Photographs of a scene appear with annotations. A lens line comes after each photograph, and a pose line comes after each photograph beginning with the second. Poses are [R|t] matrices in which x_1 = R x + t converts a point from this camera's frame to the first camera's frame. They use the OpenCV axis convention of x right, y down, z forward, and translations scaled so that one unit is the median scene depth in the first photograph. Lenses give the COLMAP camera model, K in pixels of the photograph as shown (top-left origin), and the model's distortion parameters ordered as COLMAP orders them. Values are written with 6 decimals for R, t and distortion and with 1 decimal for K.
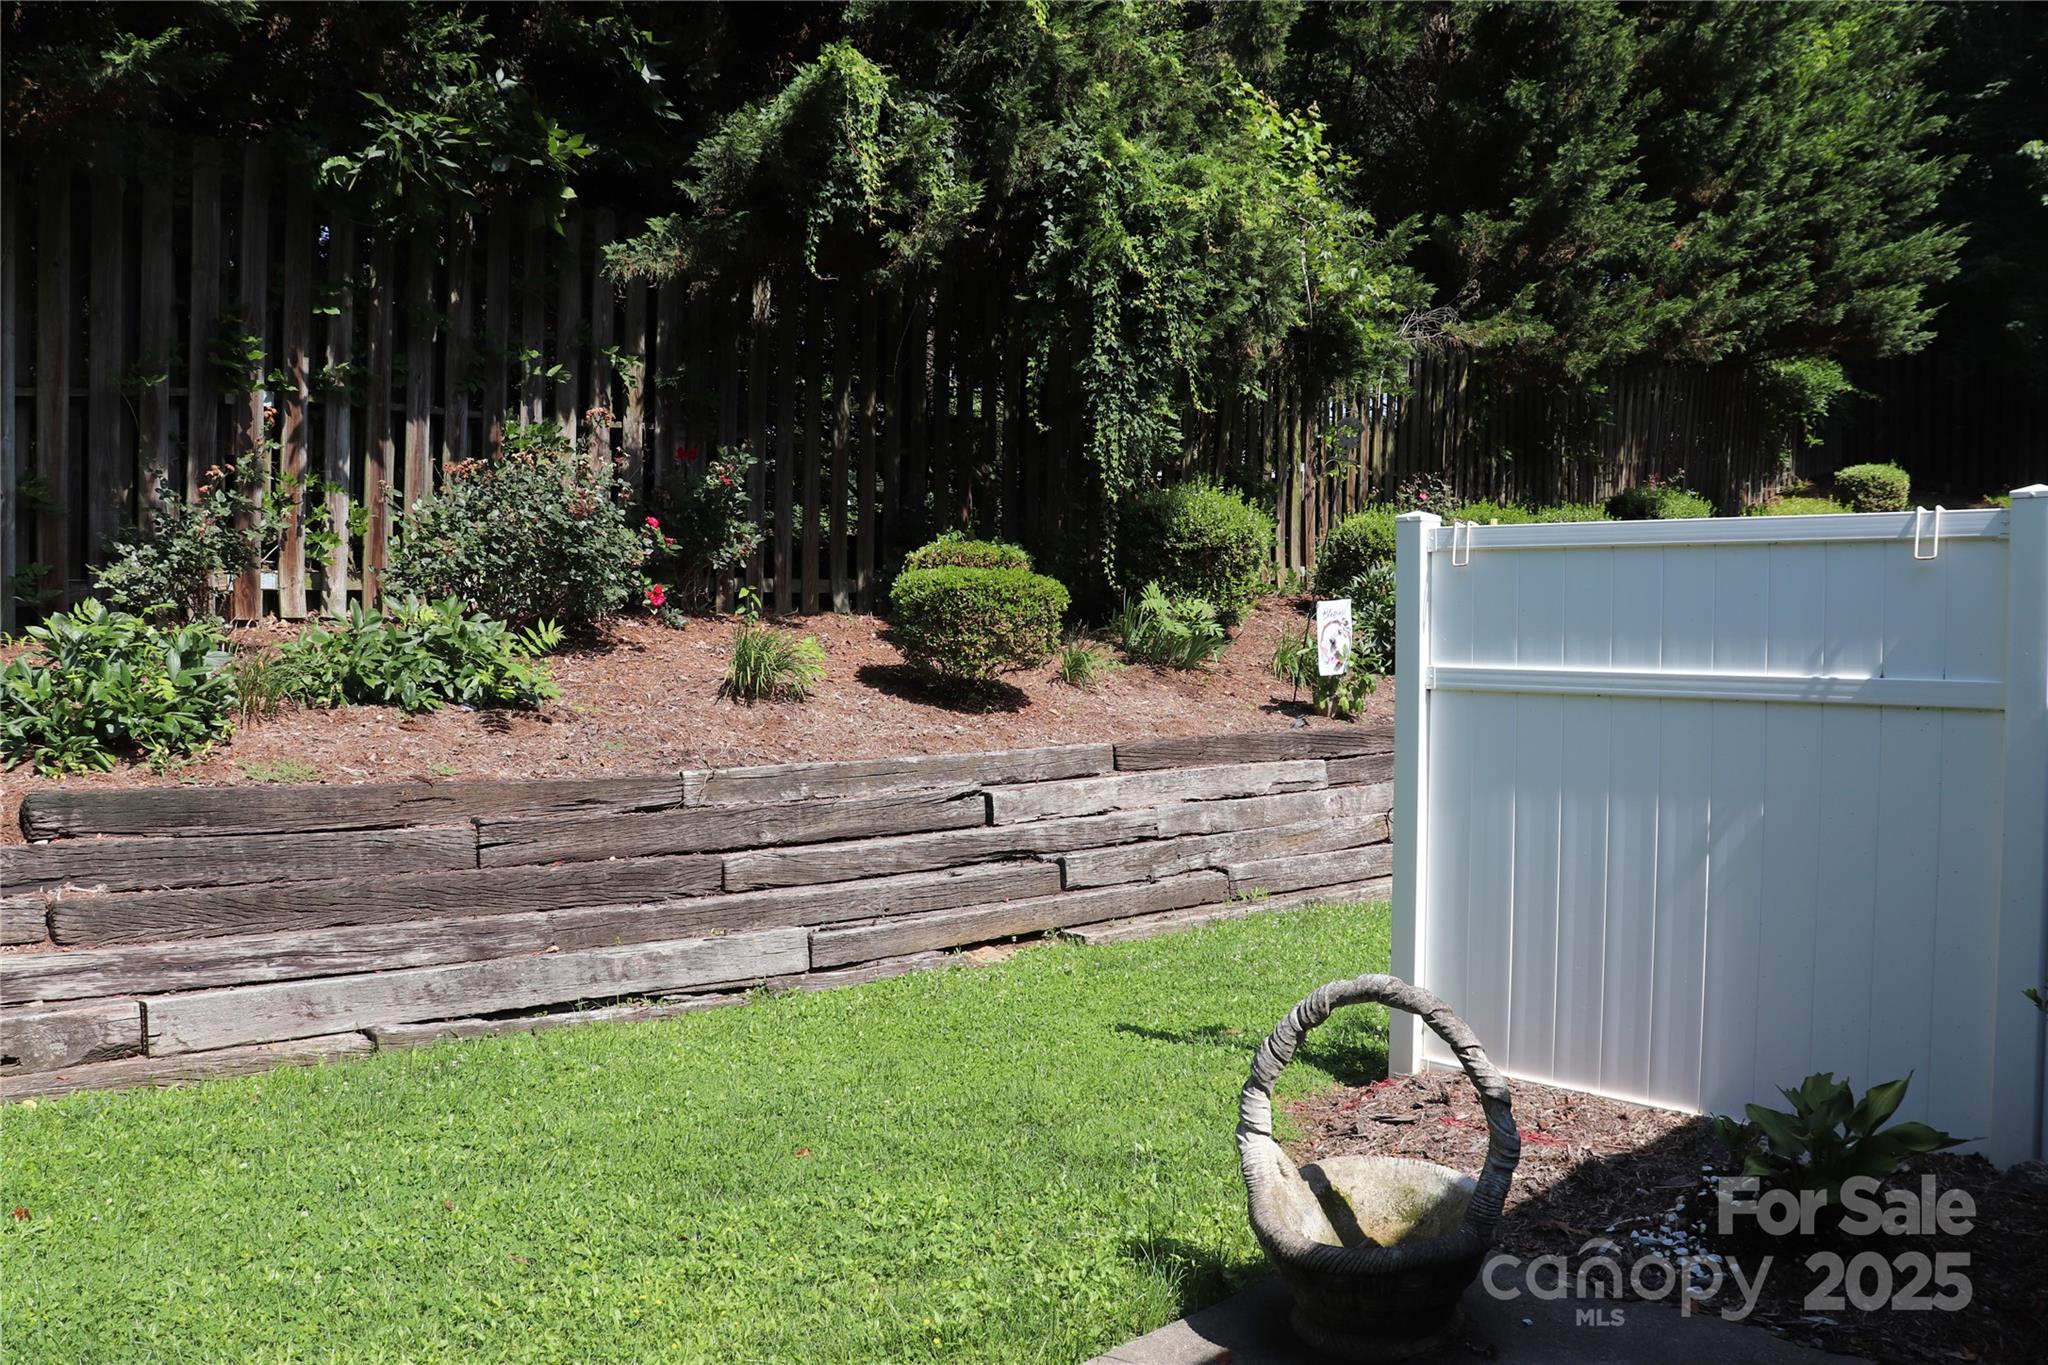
lens RADIAL K [[1683.2, 0, 1028.0], [0, 1683.2, 692.2], [0, 0, 1]] dist [-0.173015, 0.166848]
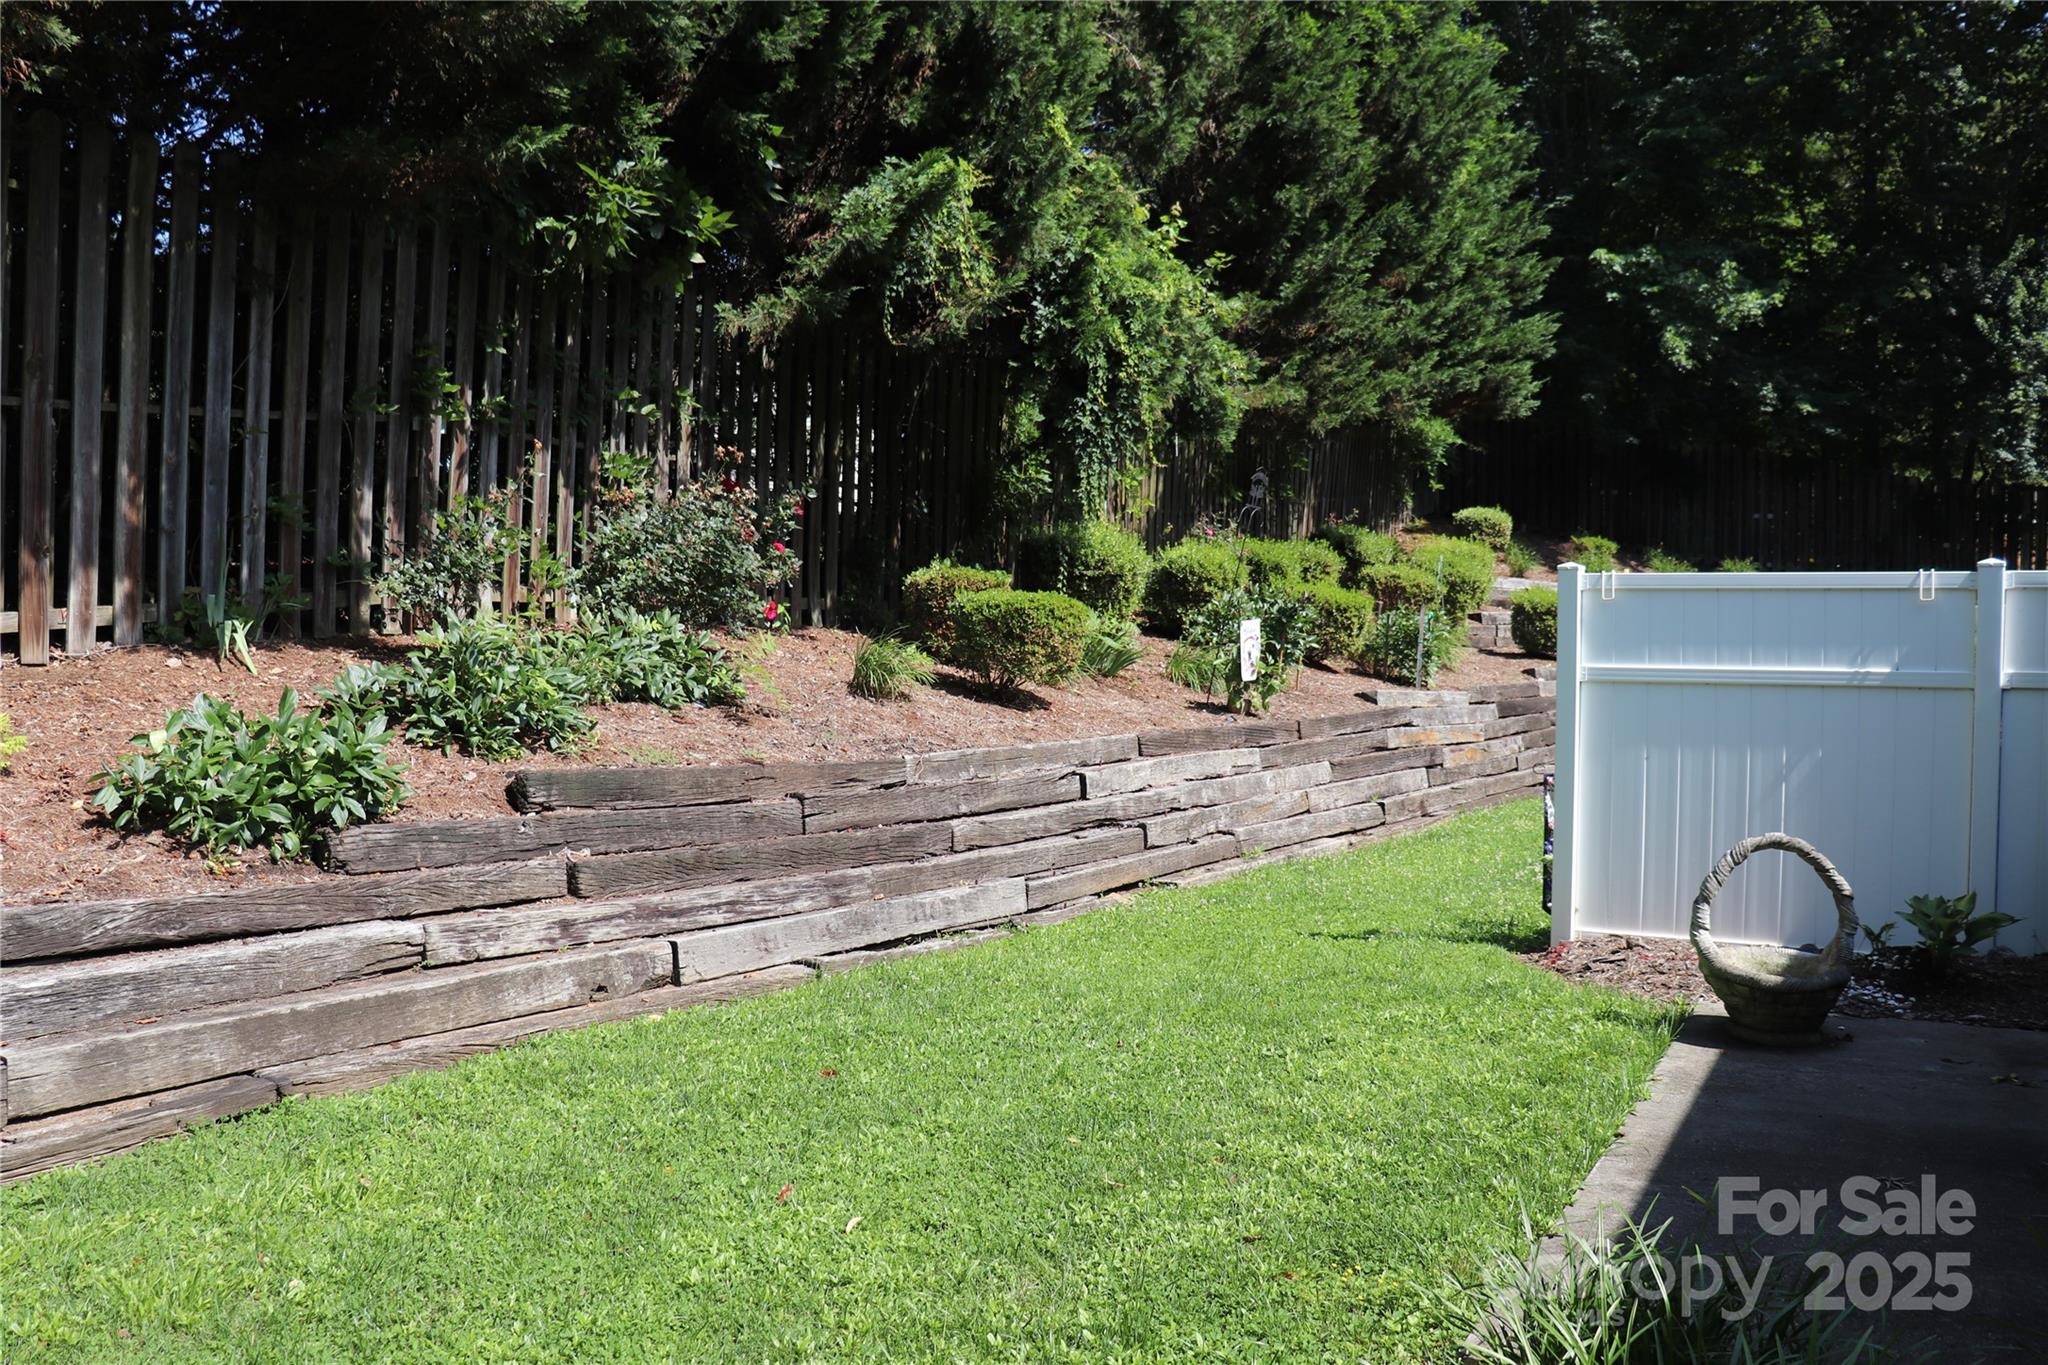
lens RADIAL K [[1683.2, 0, 1028.0], [0, 1683.2, 692.2], [0, 0, 1]] dist [-0.173015, 0.166848]
pose [[0.957678, -0.003185, 0.287825, -0.411905], [0.006403, 0.999927, -0.010239, 0.012435], [-0.287772, 0.011649, 0.957628, -0.174996]]
